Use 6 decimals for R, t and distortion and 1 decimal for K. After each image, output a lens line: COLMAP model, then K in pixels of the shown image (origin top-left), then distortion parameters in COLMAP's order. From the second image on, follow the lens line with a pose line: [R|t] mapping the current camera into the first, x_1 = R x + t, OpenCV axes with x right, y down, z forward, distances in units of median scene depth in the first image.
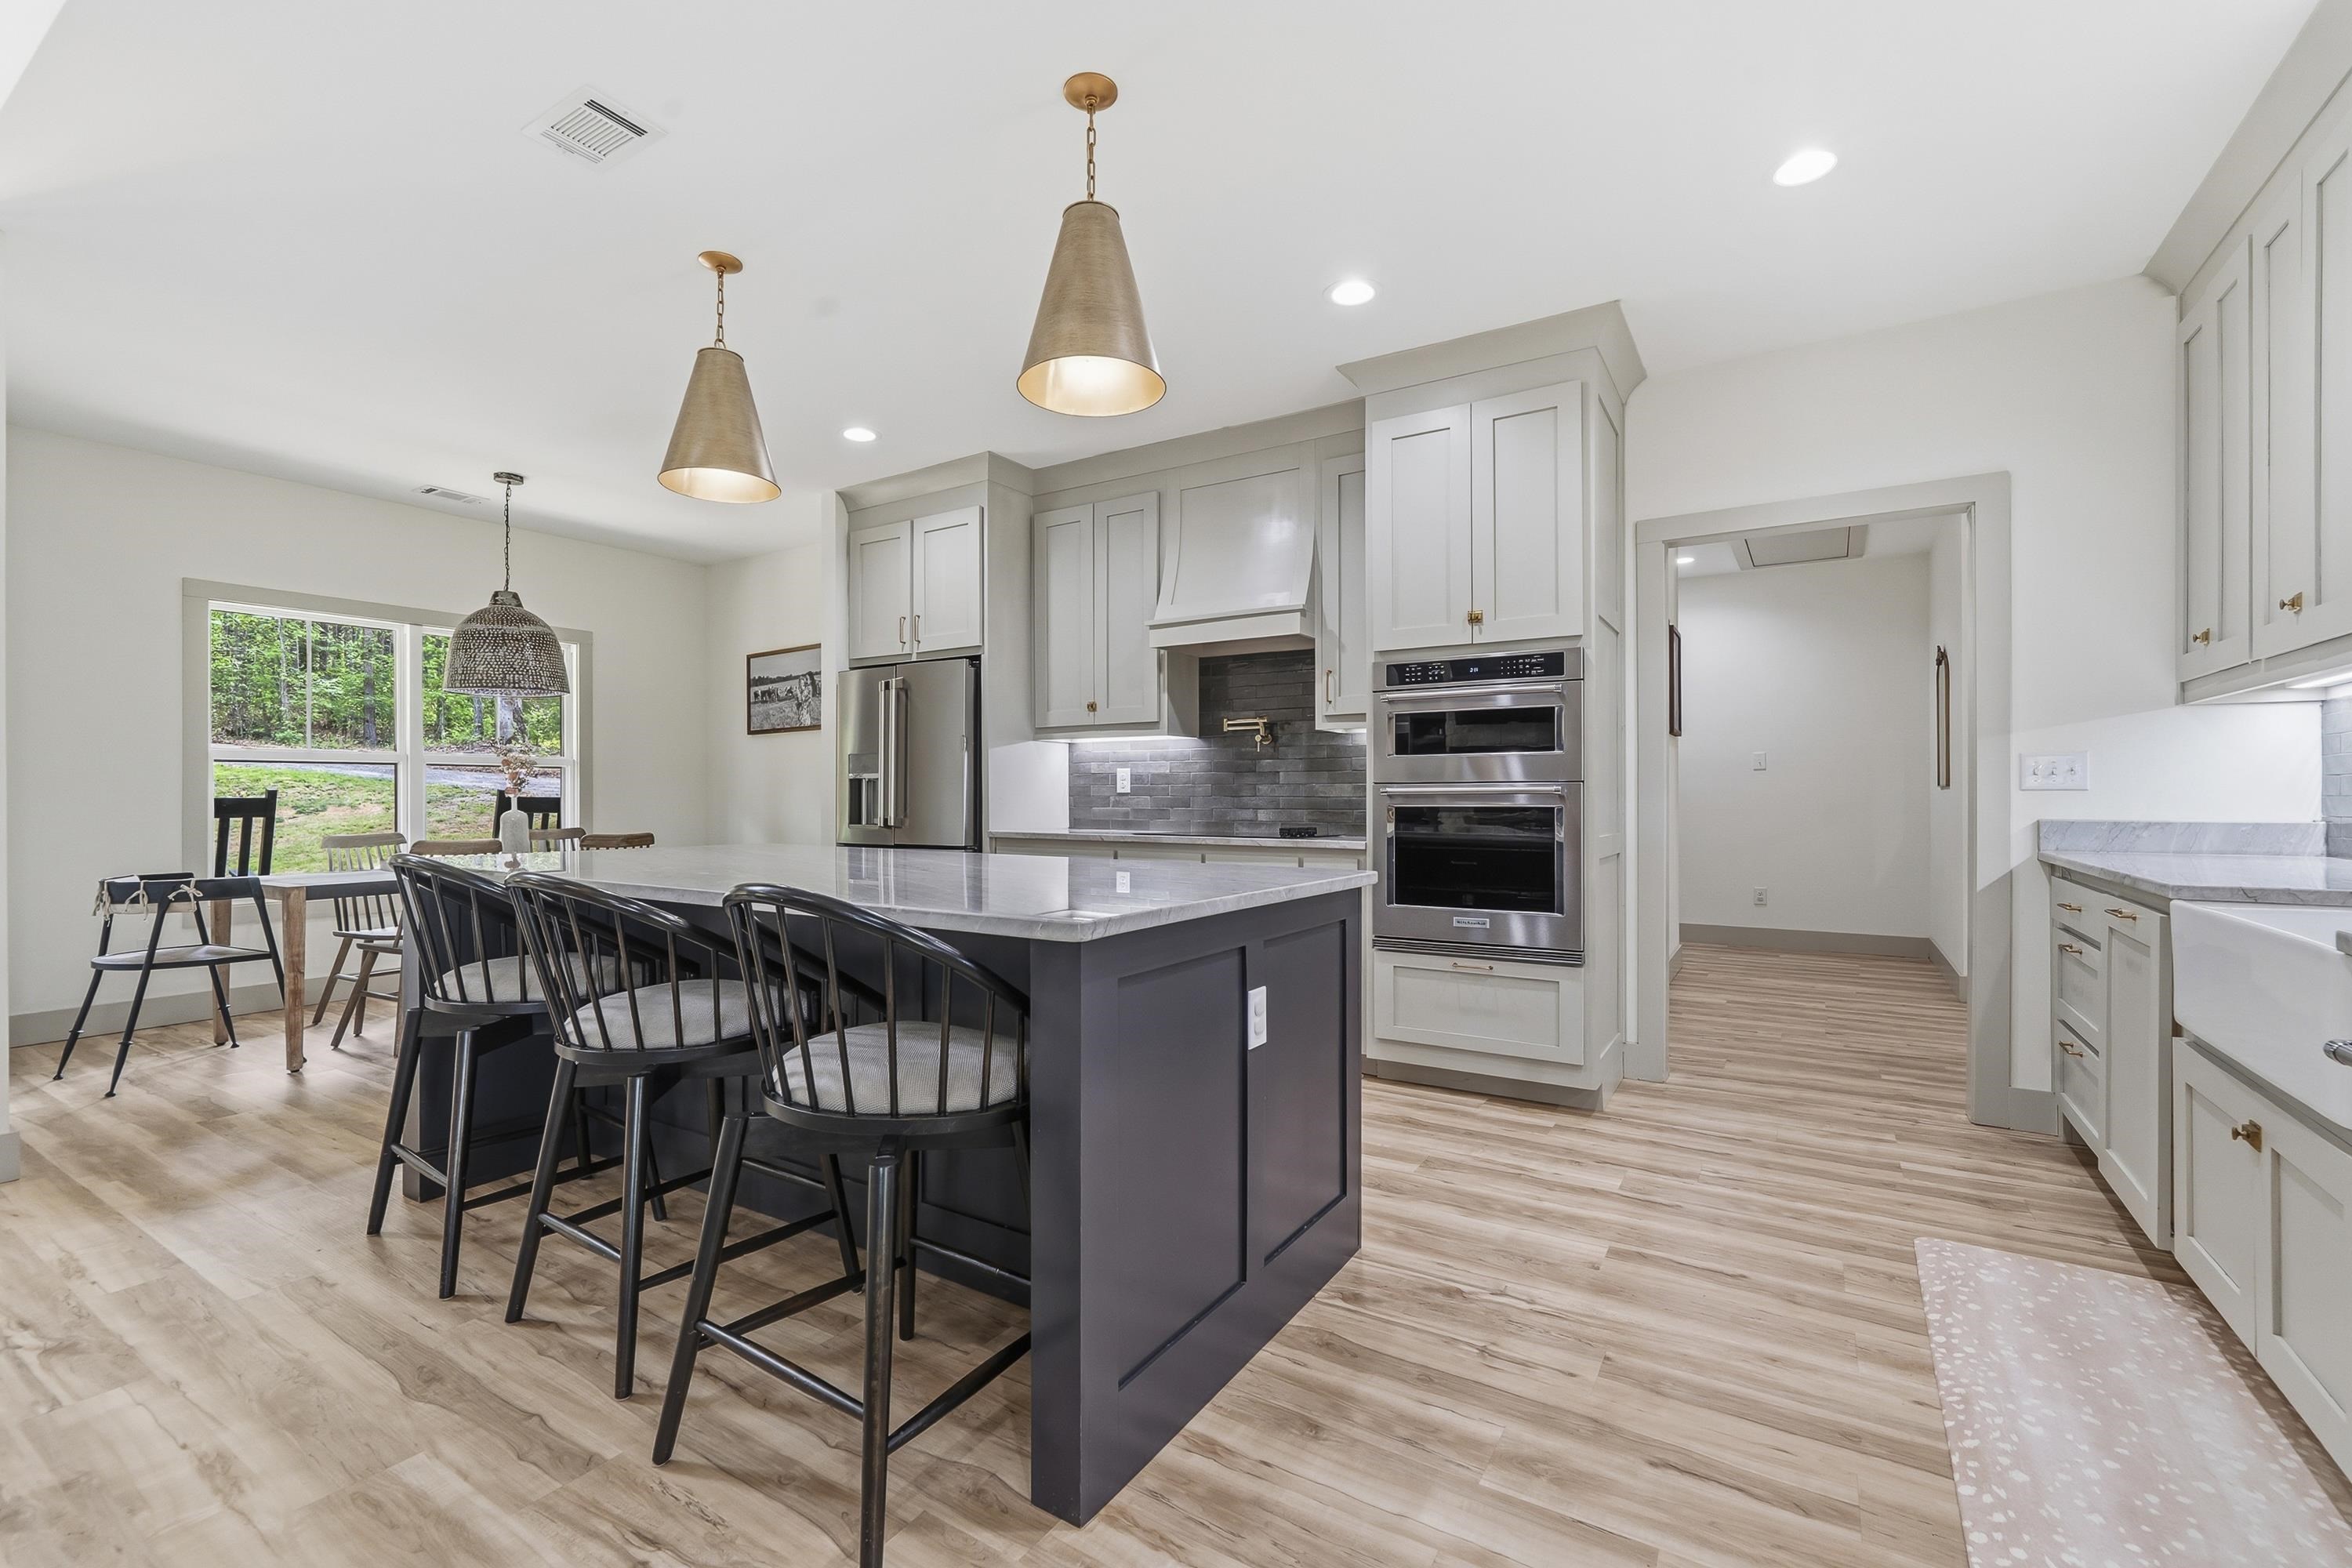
lens RADIAL K [[1010.3, 0, 1165.3], [0, 1010.3, 789.0], [0, 0, 1]] dist [-0.005816, 0.001214]
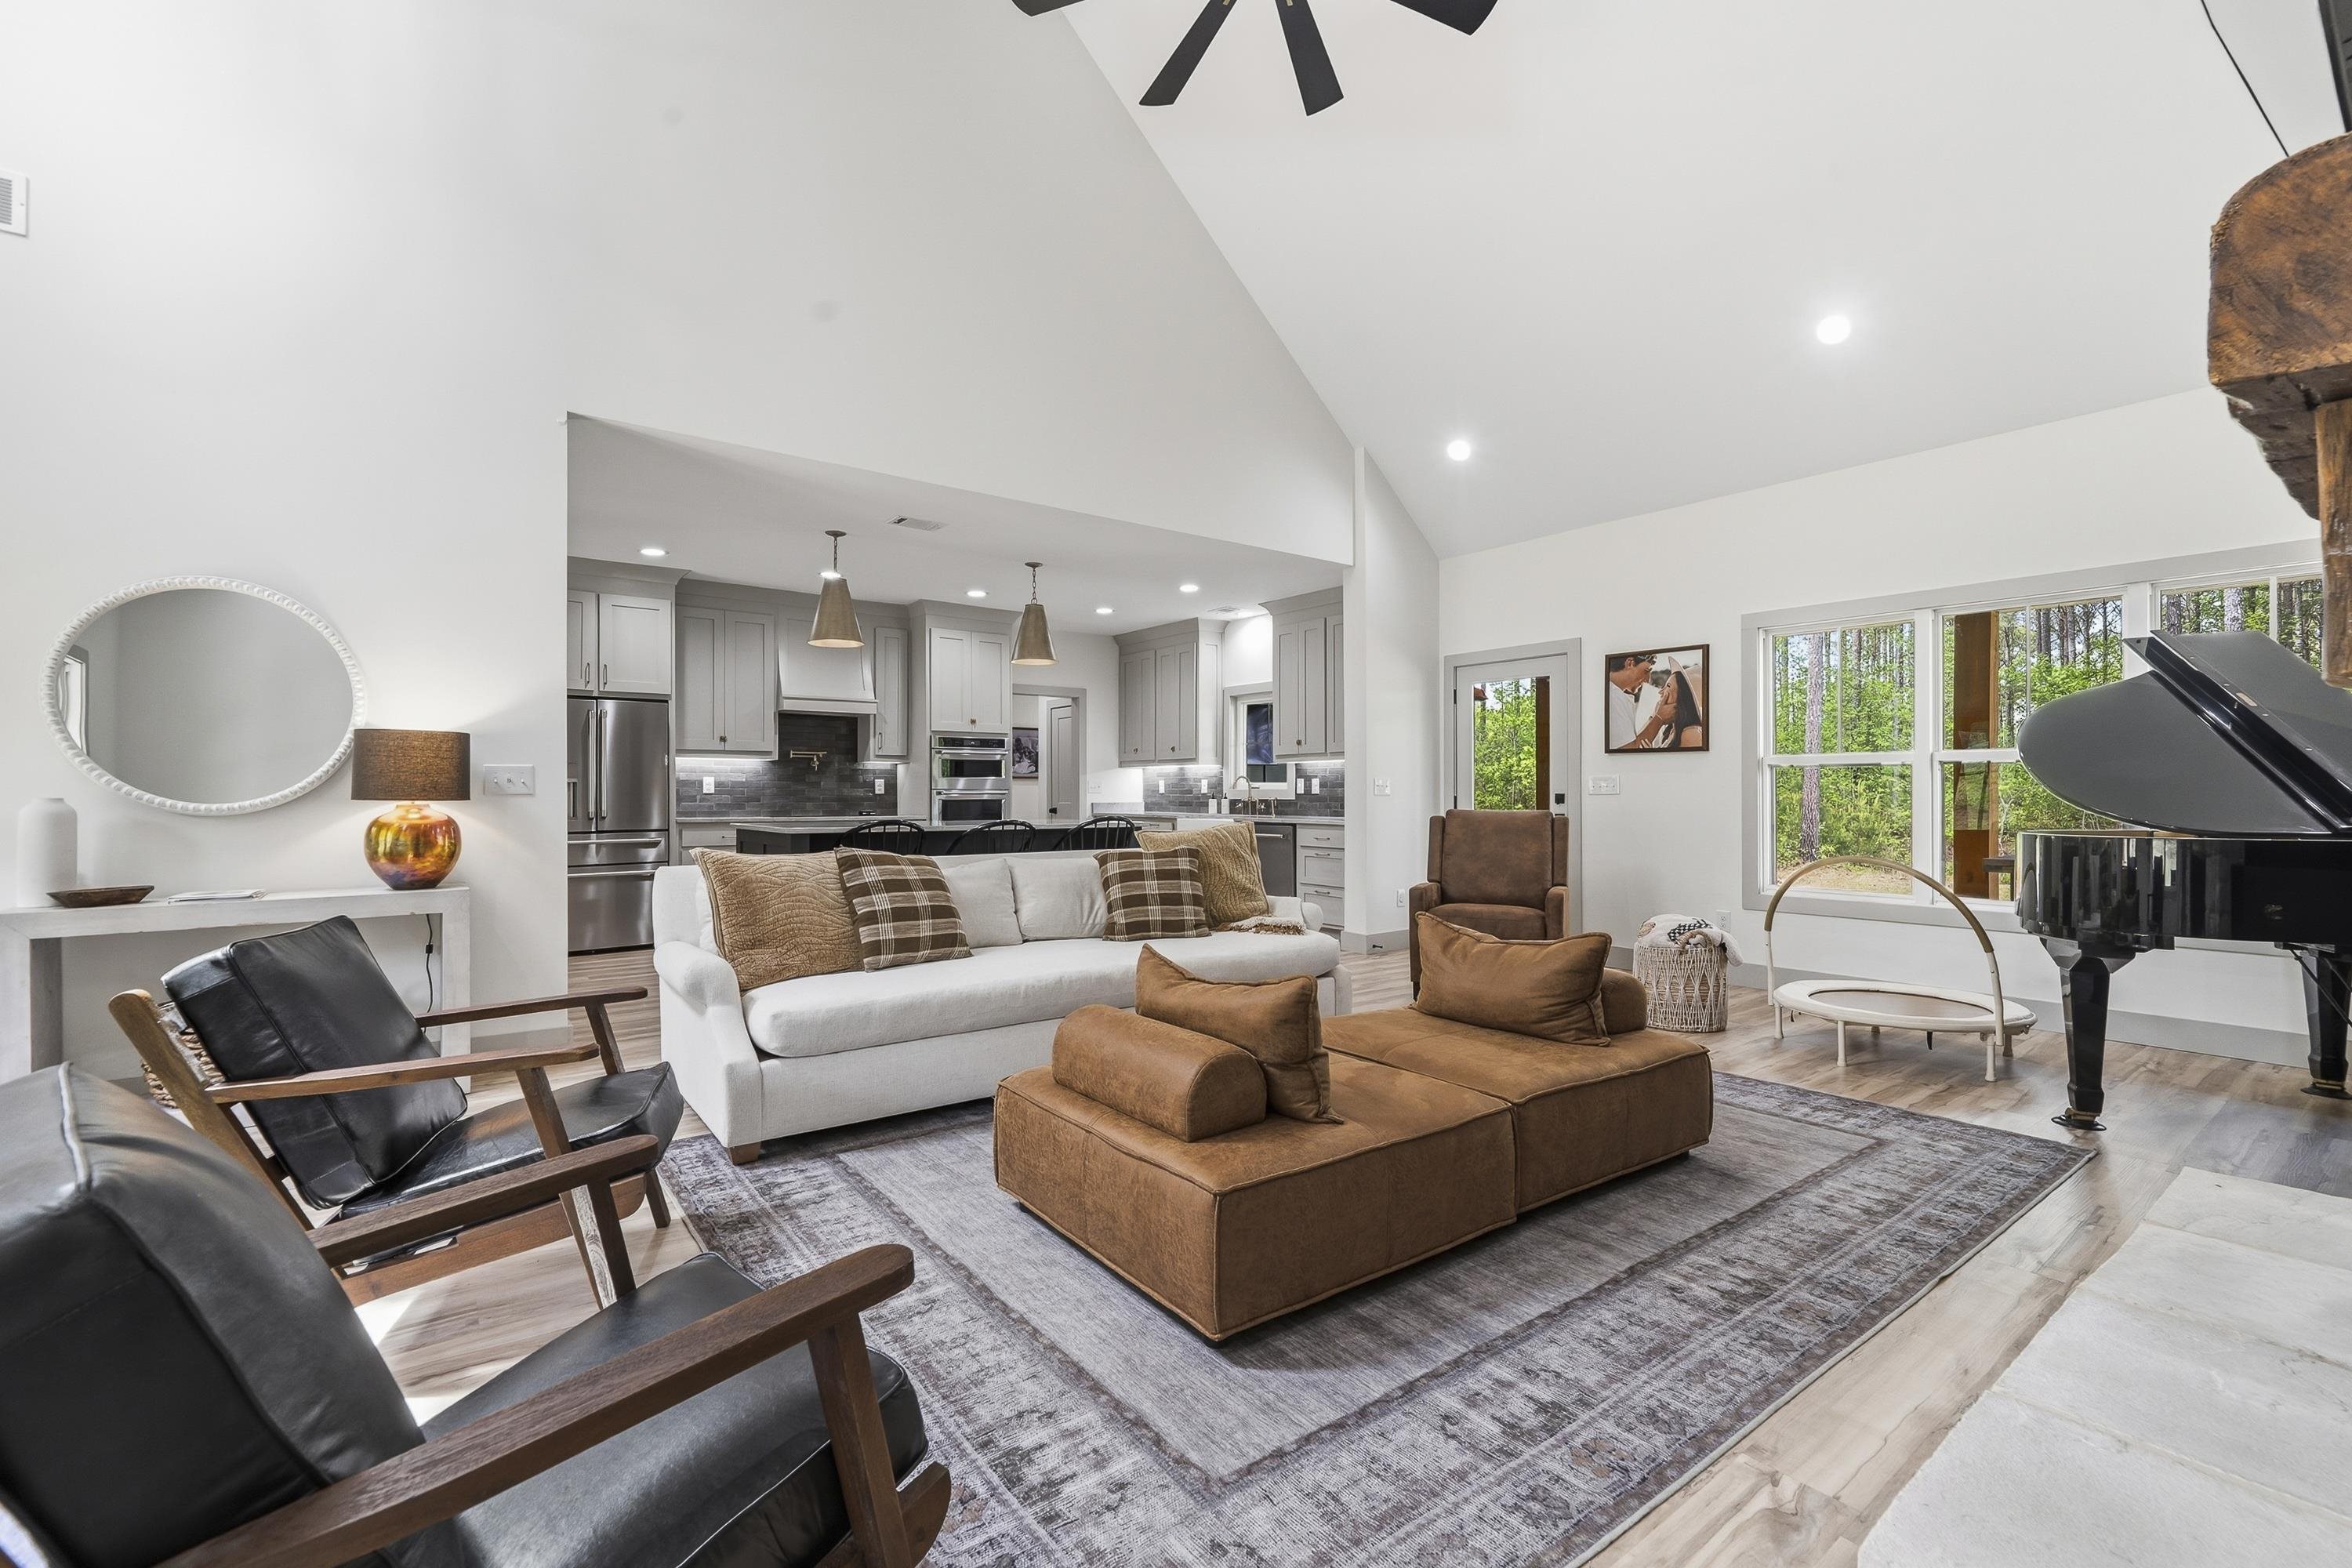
lens RADIAL K [[1010.3, 0, 1176.2], [0, 1010.3, 789.6], [0, 0, 1]] dist [-0.005816, 0.001214]
pose [[0.347480, 0.005527, 0.937671, -1.341028], [-0.005642, 0.999977, -0.003803, -0.000019], [-0.937670, -0.003968, 0.347503, -0.220372]]
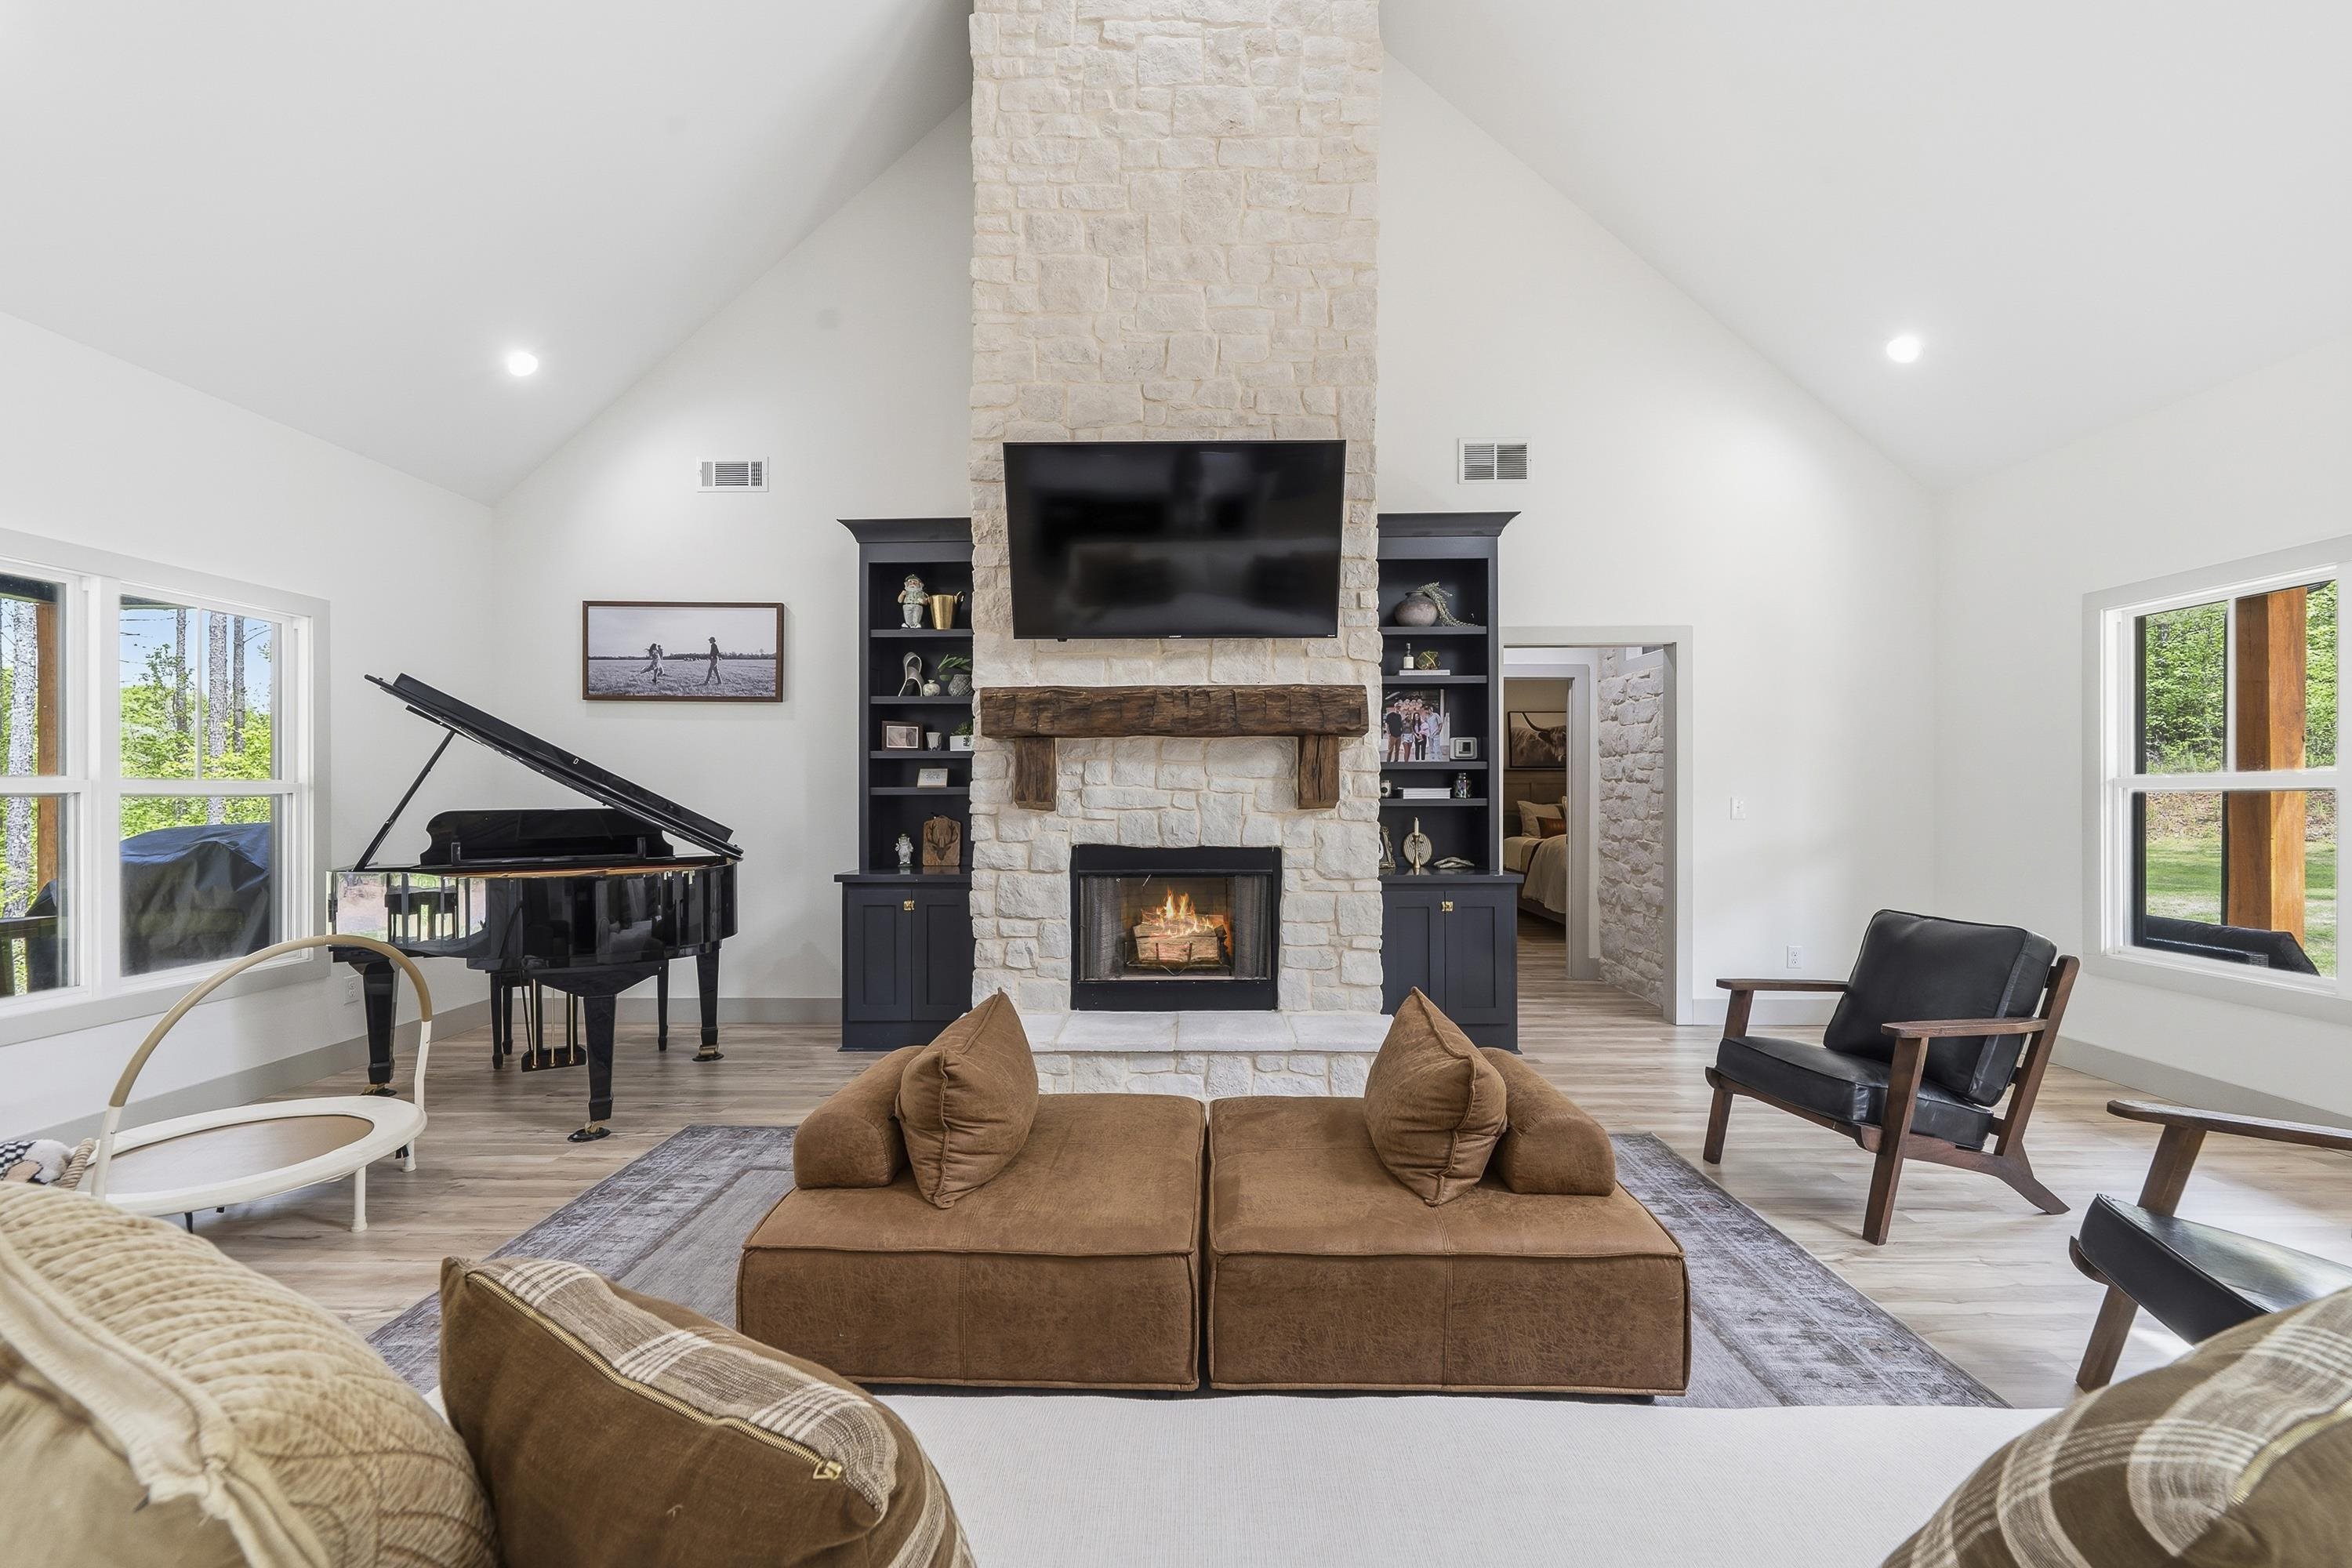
lens RADIAL K [[958.2, 0, 1167.1], [0, 958.2, 790.7], [0, 0, 1]] dist [-0.000712, -0.000150]
pose [[-0.855959, 0.002013, -0.517040, -0.462621], [0.005703, 0.999968, -0.005548, -0.031335], [0.517013, -0.007697, -0.855943, 0.294932]]
